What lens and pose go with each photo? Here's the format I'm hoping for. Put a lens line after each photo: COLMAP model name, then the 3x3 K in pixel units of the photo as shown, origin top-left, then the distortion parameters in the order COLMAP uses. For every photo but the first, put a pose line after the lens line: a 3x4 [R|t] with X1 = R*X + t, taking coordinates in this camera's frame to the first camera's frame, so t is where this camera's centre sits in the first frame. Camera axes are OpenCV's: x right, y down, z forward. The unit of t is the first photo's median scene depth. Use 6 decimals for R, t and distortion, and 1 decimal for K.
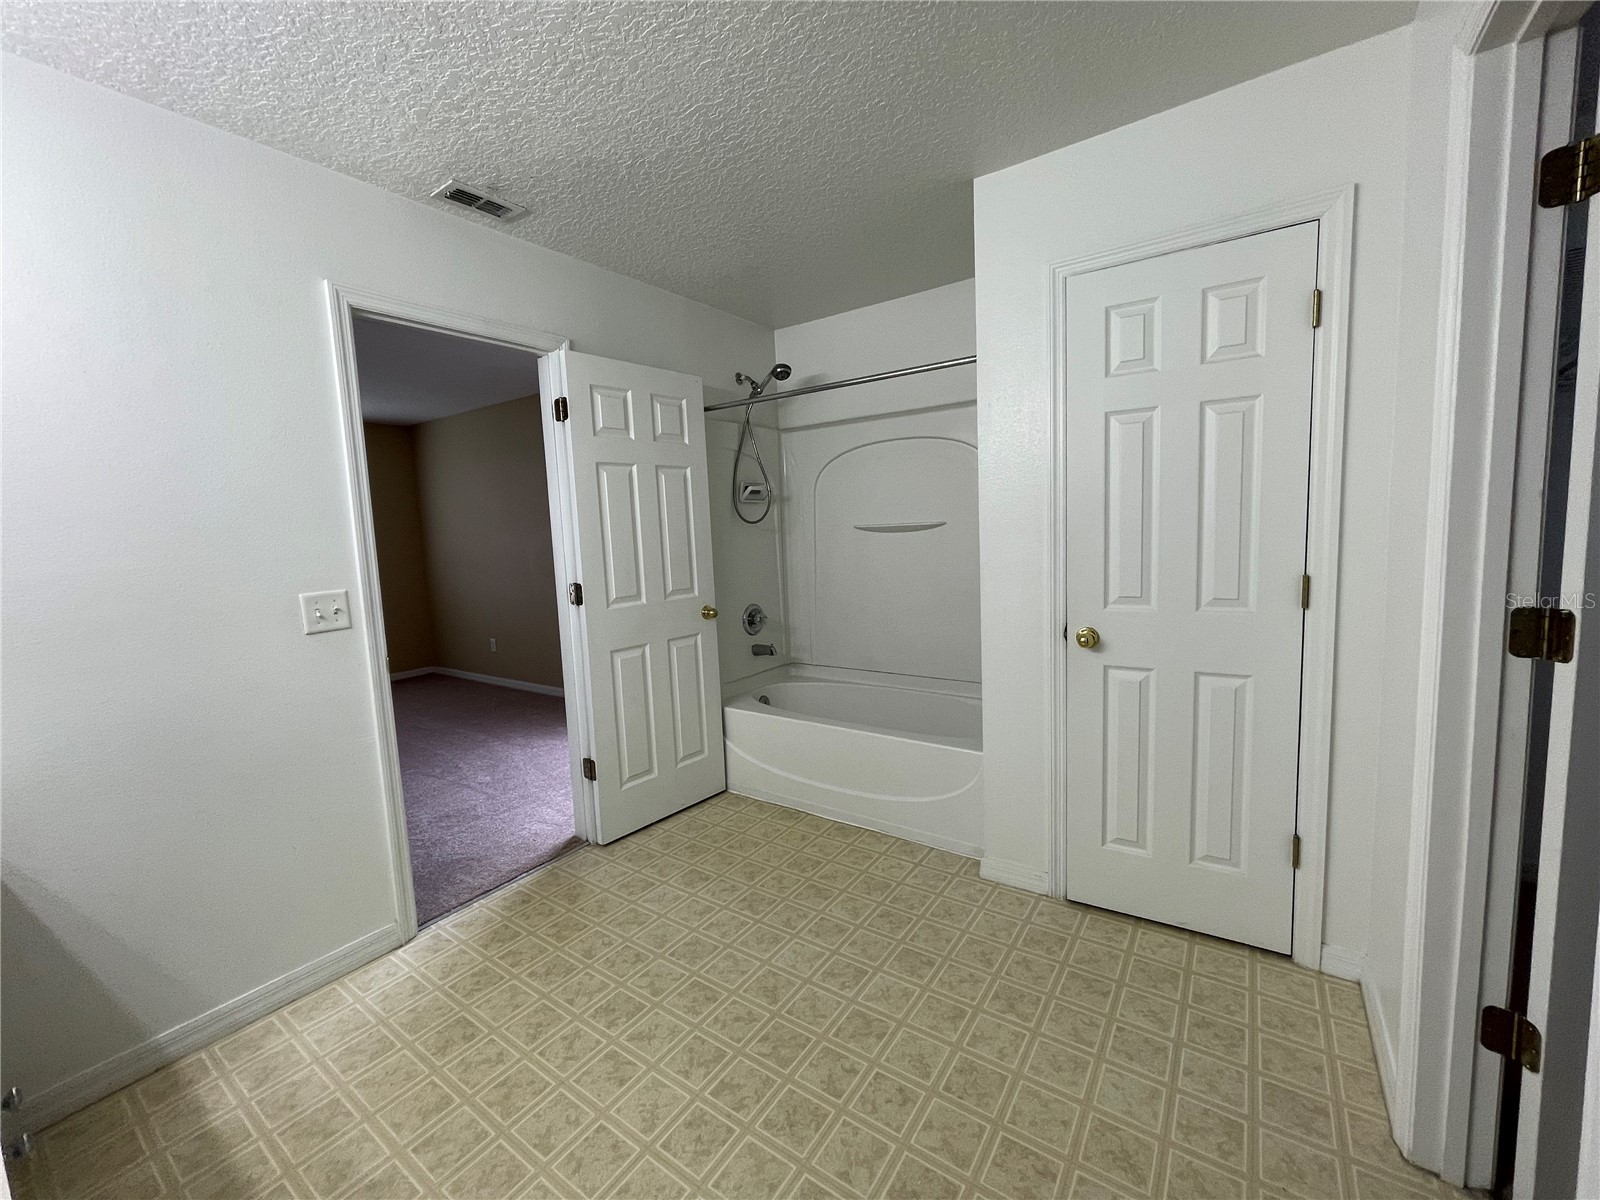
lens RADIAL K [[645.6, 0, 801.1], [0, 645.6, 595.6], [0, 0, 1]] dist [0.016096, 0.000179]
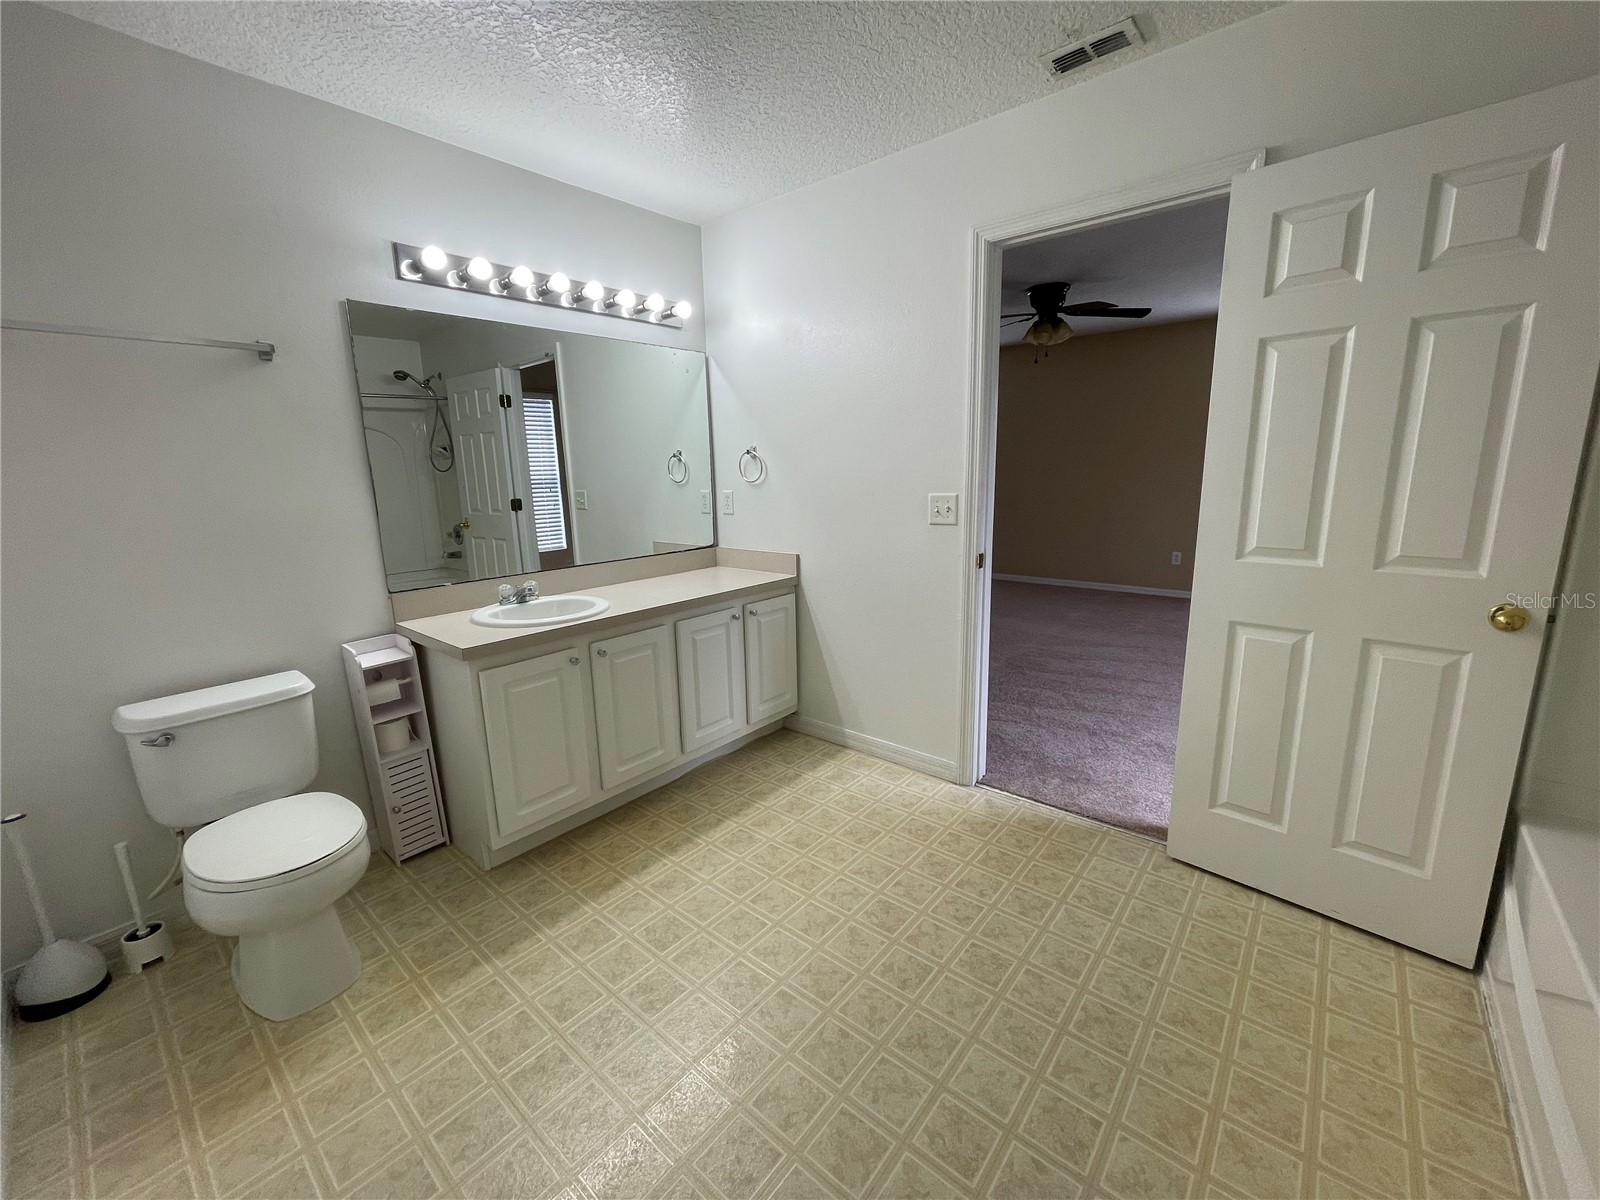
lens RADIAL K [[648.3, 0, 800.0], [0, 648.3, 600.0], [0, 0, 1]] dist [-0.000821, 0.000441]
pose [[-0.083076, 0.250028, -0.964668, 0.436707], [-0.082004, 0.963016, 0.256662, -0.082002], [0.993163, 0.100429, -0.059501, 0.612437]]
